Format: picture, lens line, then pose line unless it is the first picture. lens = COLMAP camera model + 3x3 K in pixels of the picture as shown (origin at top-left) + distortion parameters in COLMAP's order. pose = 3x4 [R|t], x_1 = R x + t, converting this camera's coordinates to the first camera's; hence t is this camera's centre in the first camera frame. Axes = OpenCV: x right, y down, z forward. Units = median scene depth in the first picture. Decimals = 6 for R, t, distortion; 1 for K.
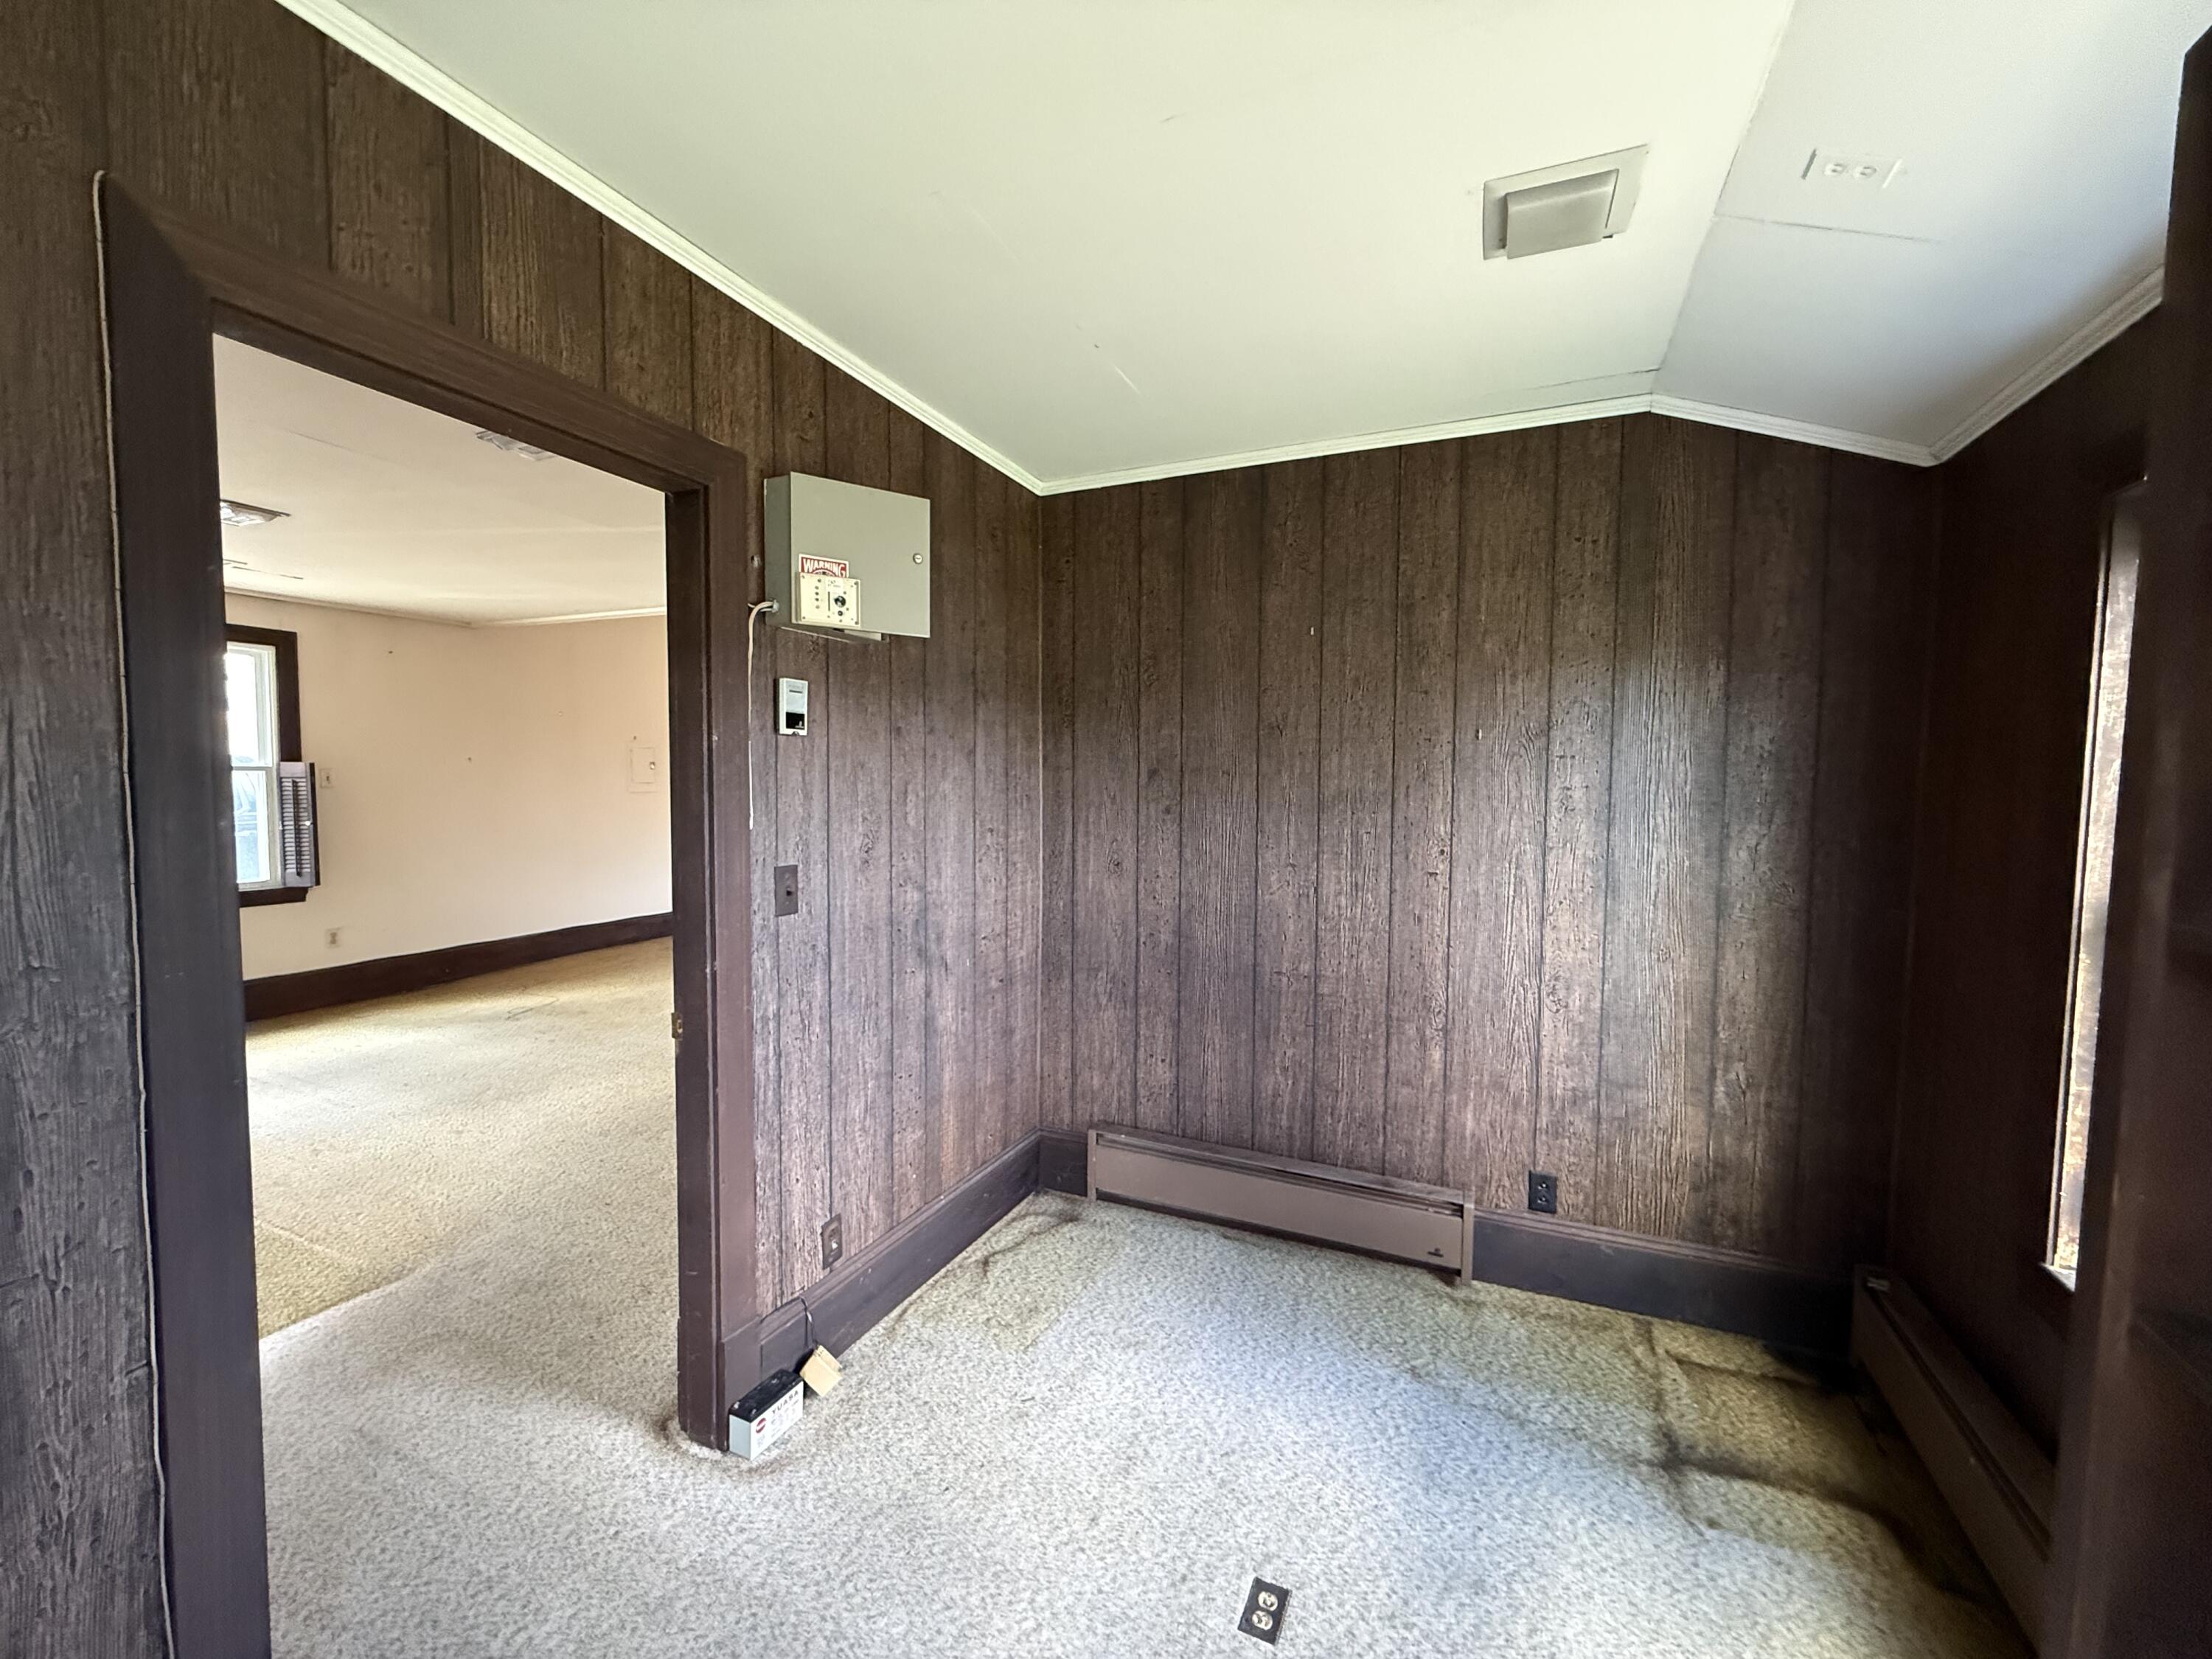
lens RADIAL K [[882.1, 0, 1111.0], [0, 882.1, 831.6], [0, 0, 1]] dist [-0.000566, 0.000192]
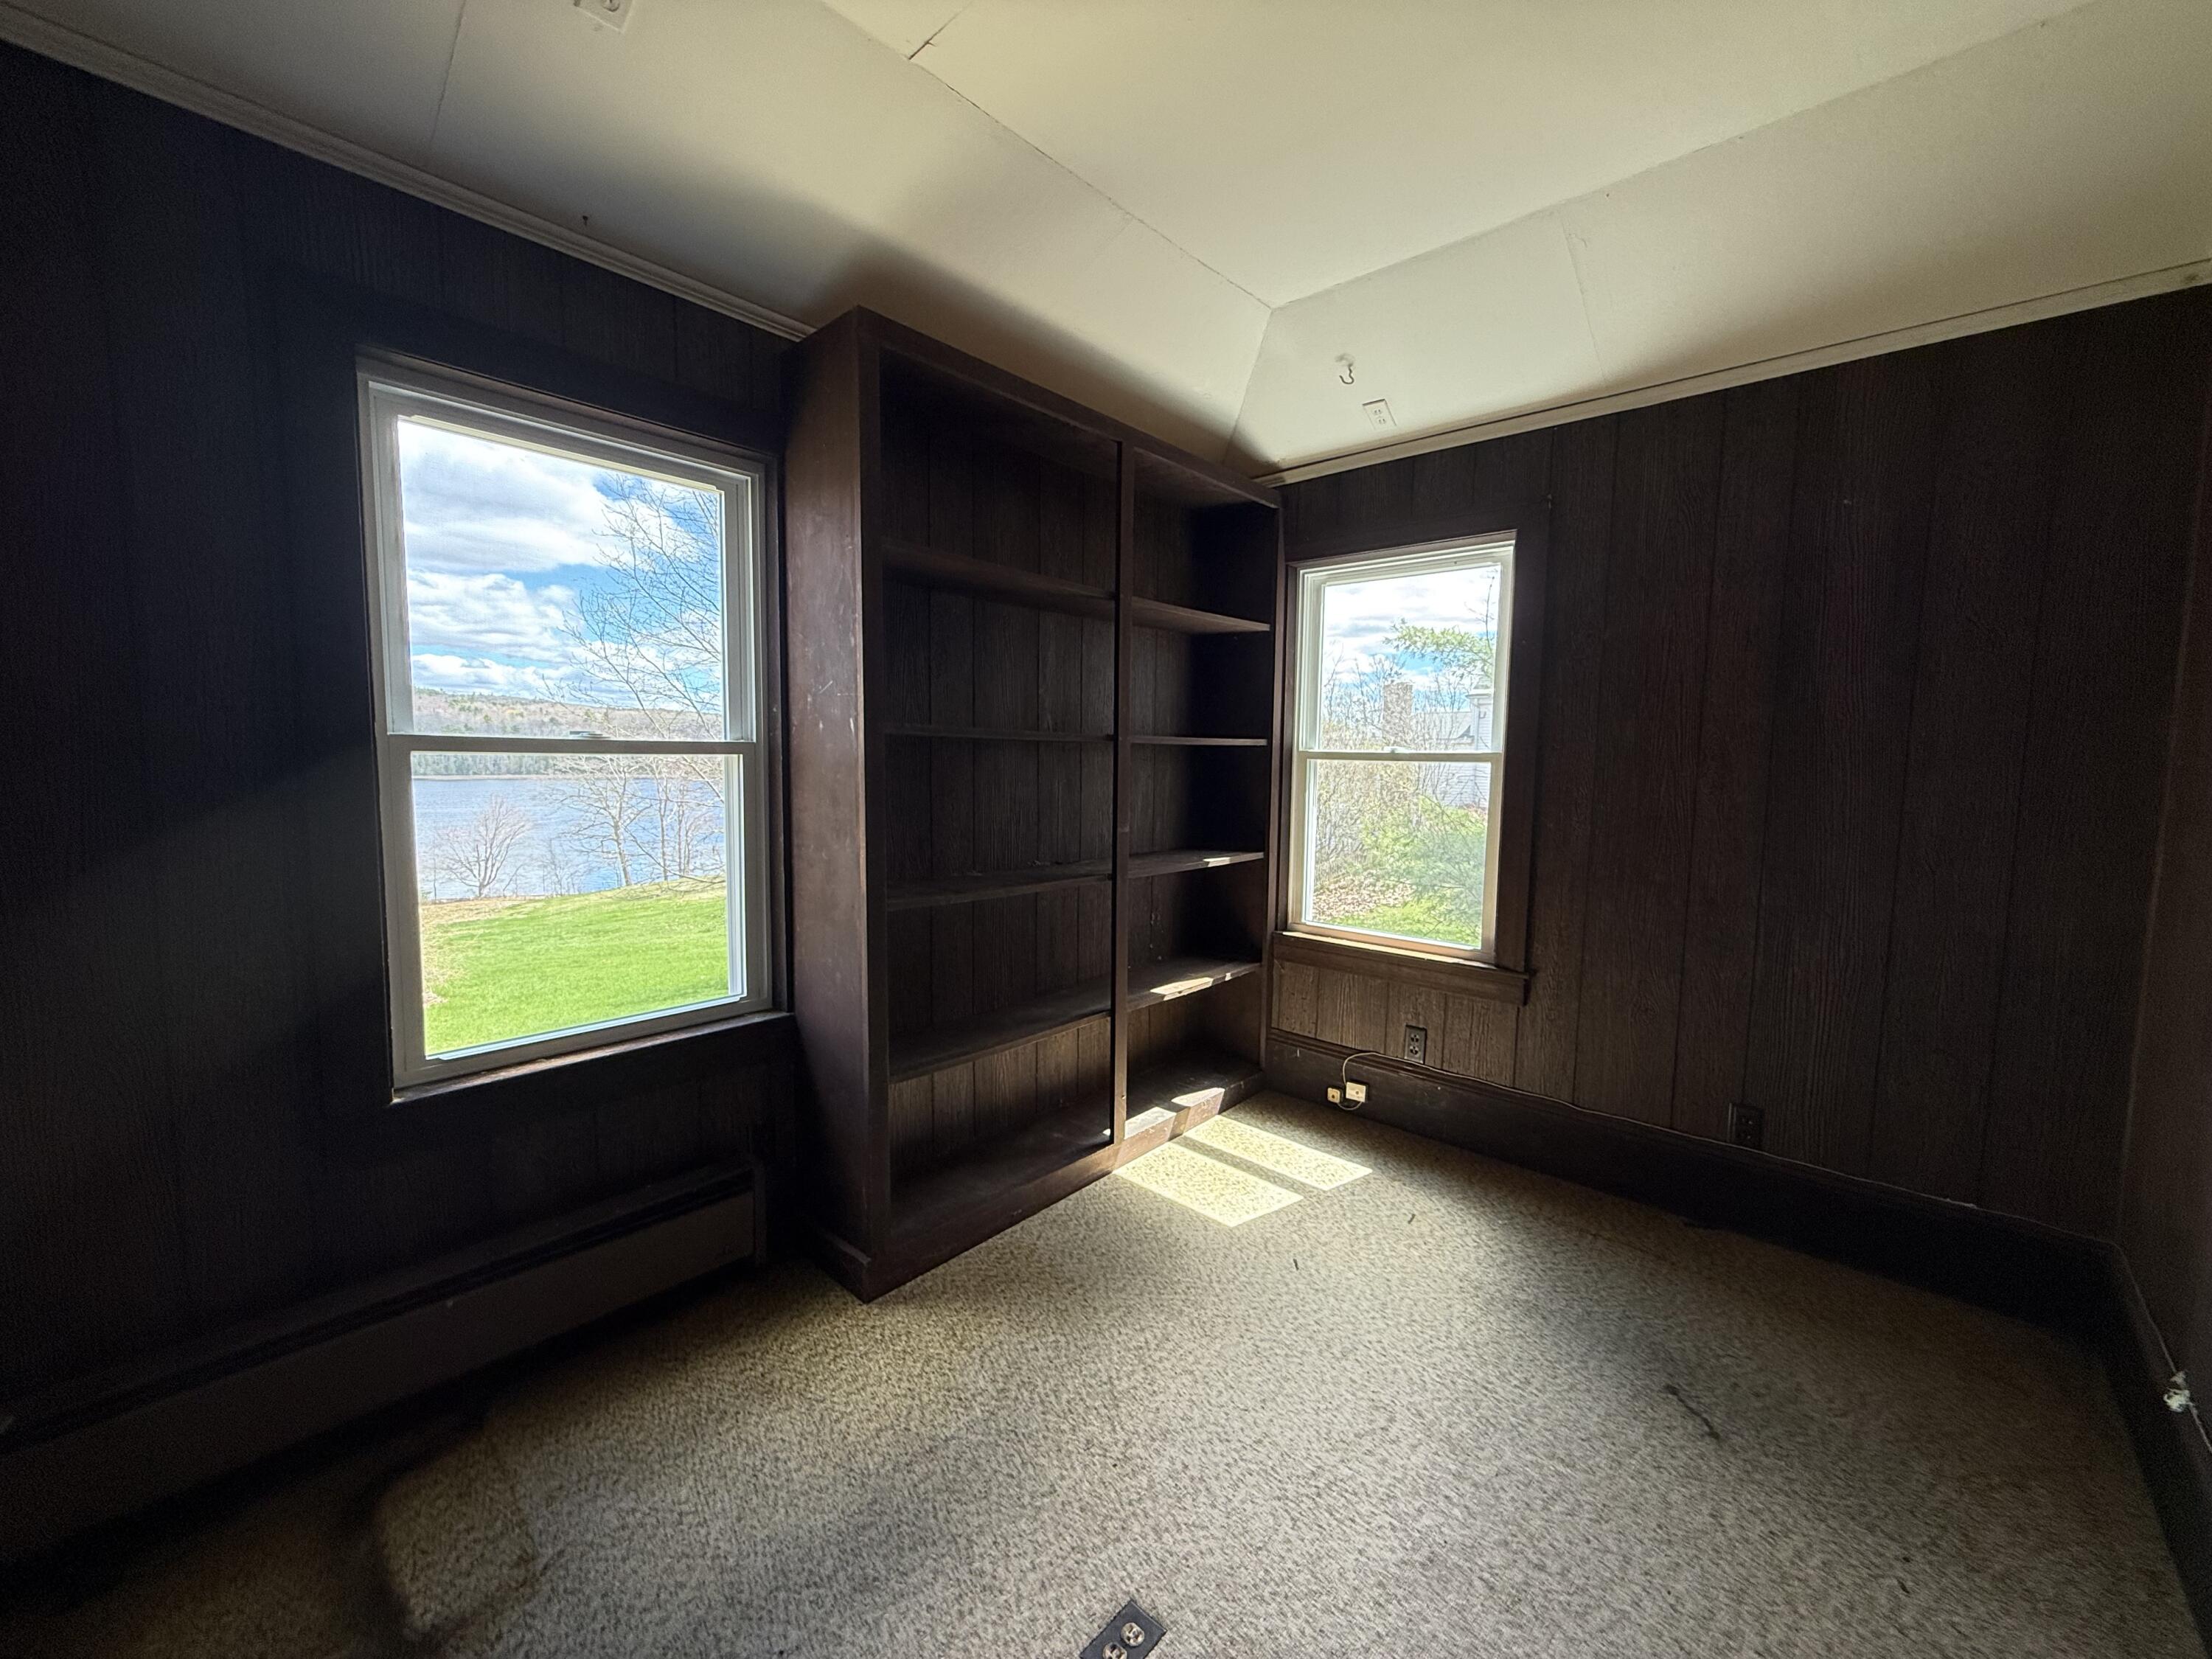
lens RADIAL K [[882.1, 0, 1111.0], [0, 882.1, 831.6], [0, 0, 1]] dist [-0.000566, 0.000192]
pose [[-0.952942, -0.050415, 0.298931, -0.013147], [-0.005266, 0.988679, 0.149954, 0.020094], [-0.303106, 0.141323, -0.942419, 1.247781]]
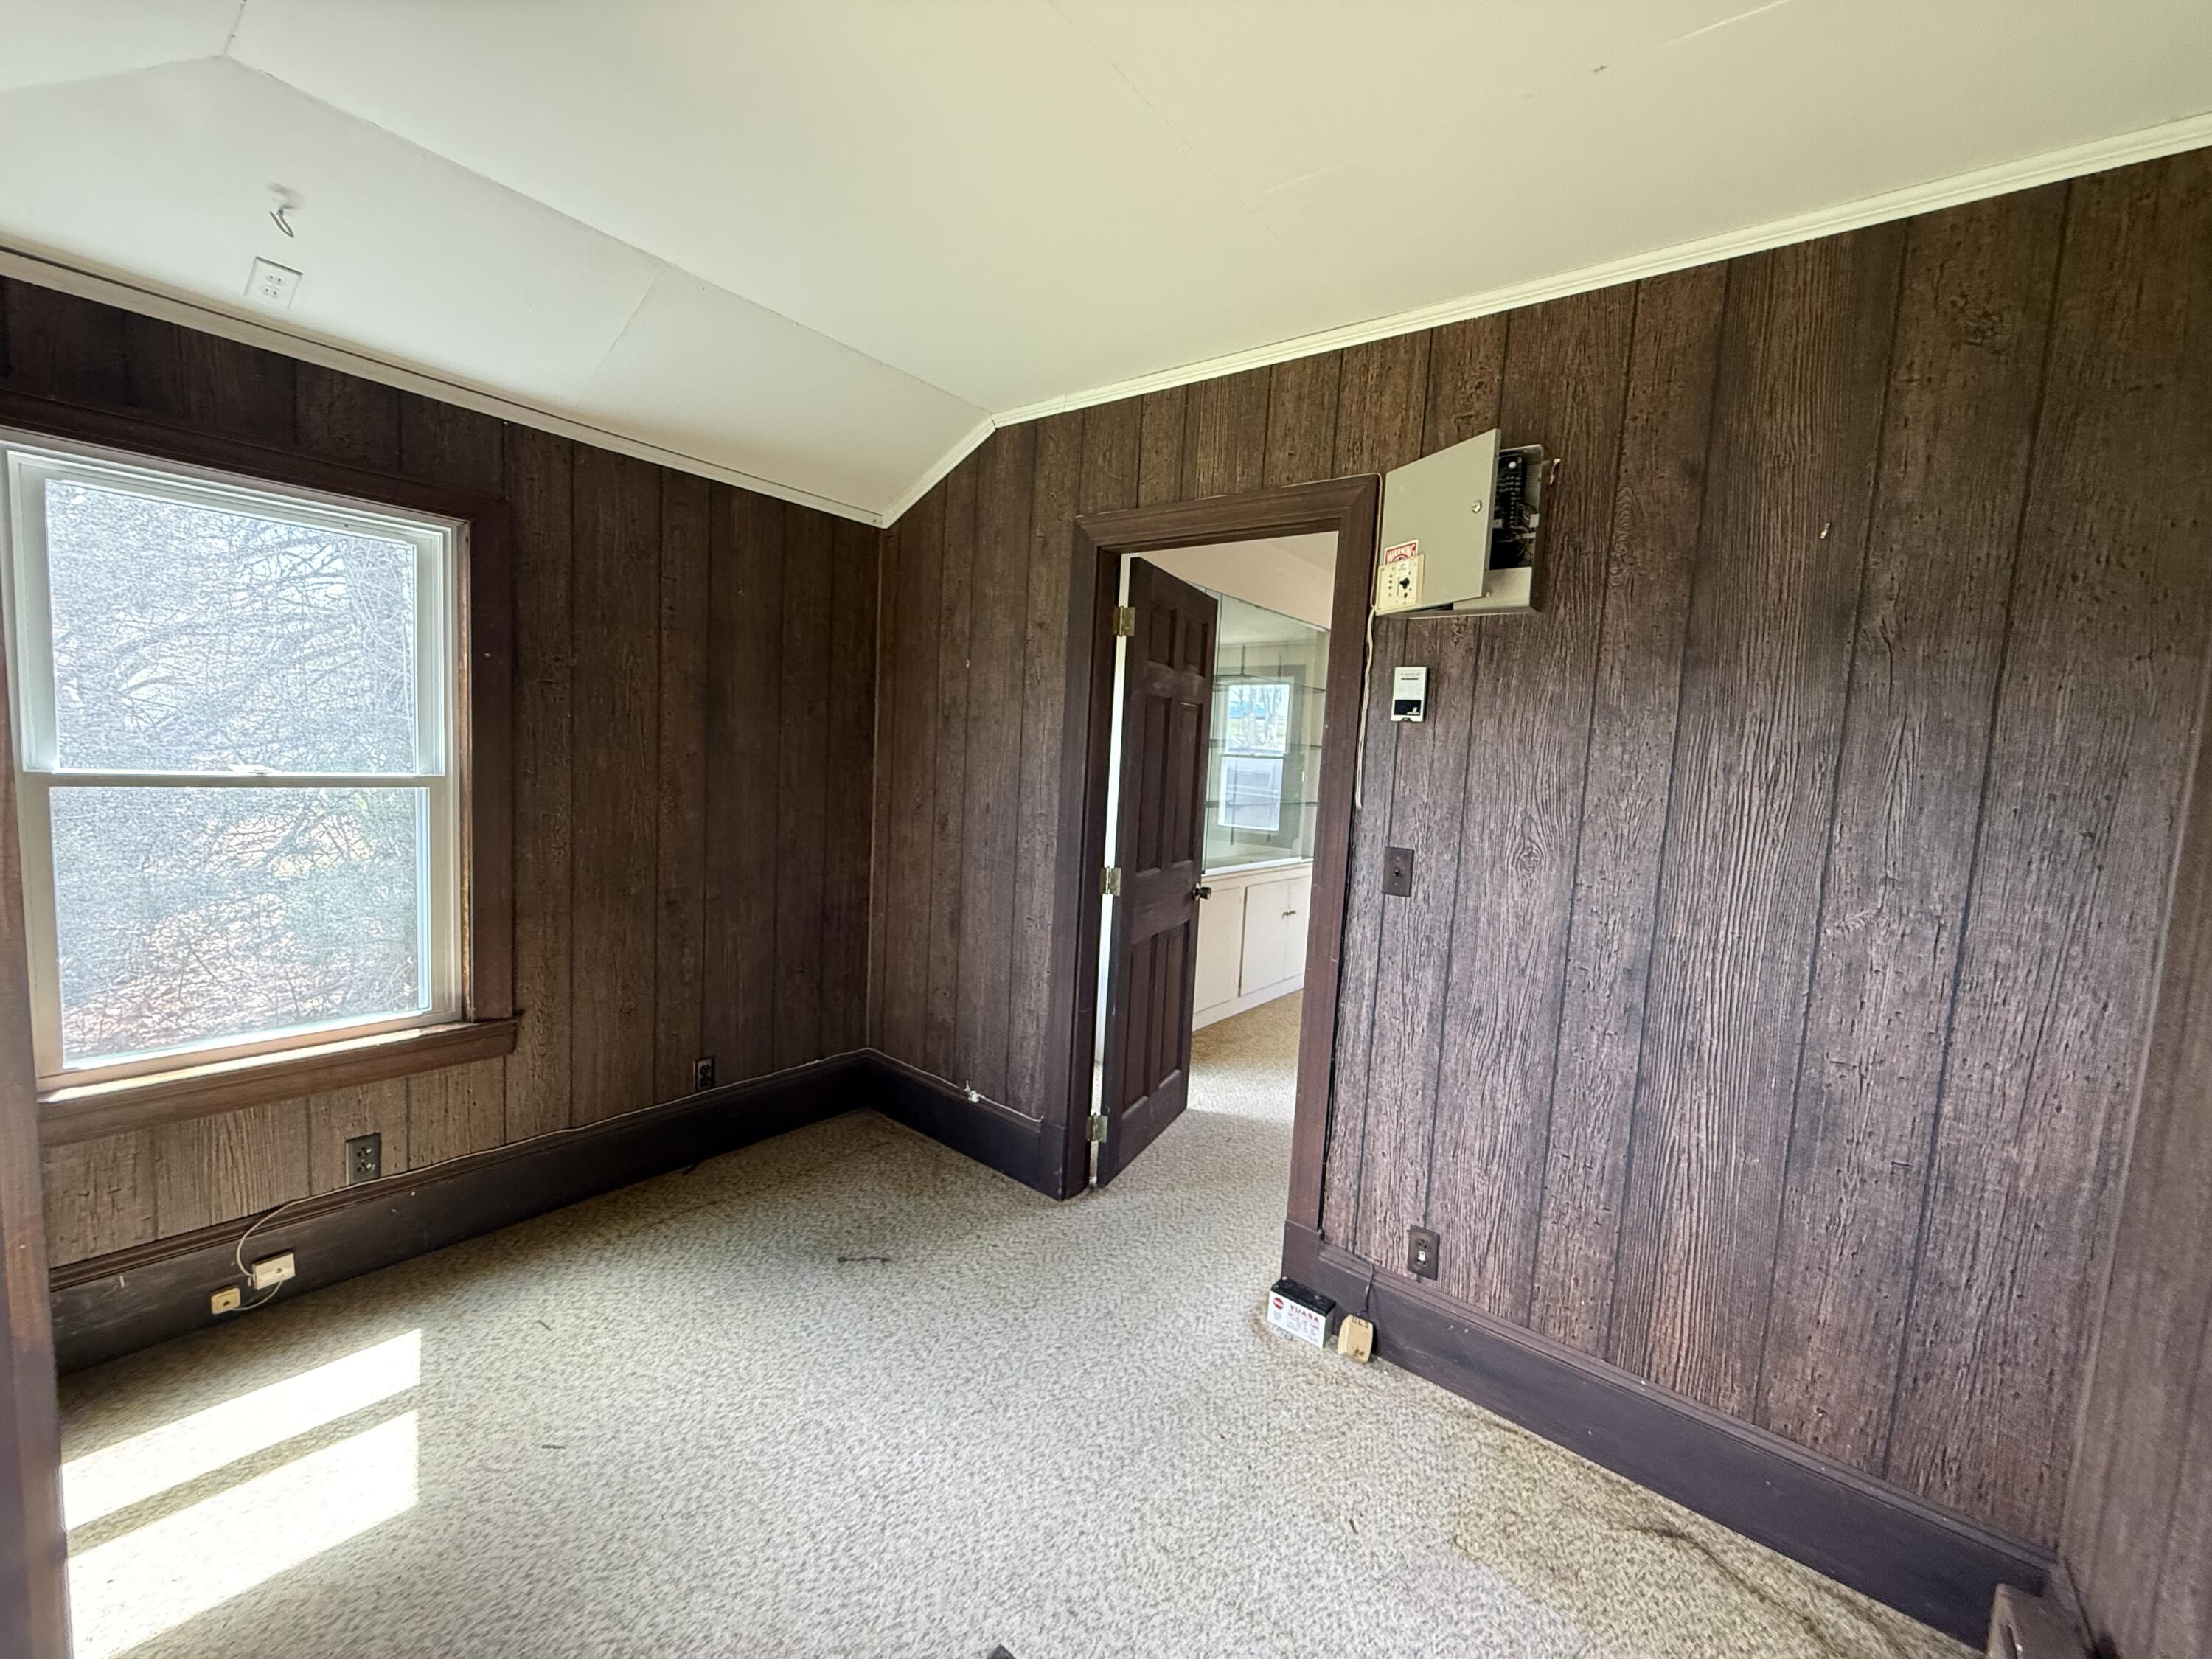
lens RADIAL K [[880.7, 0, 1093.8], [0, 880.7, 835.3], [0, 0, 1]] dist [-0.000145, 0.000222]
pose [[-0.250425, 0.068490, -0.965710, 0.708352], [-0.117288, 0.988001, 0.100486, -0.037348], [0.961005, 0.138431, -0.239387, 0.881332]]
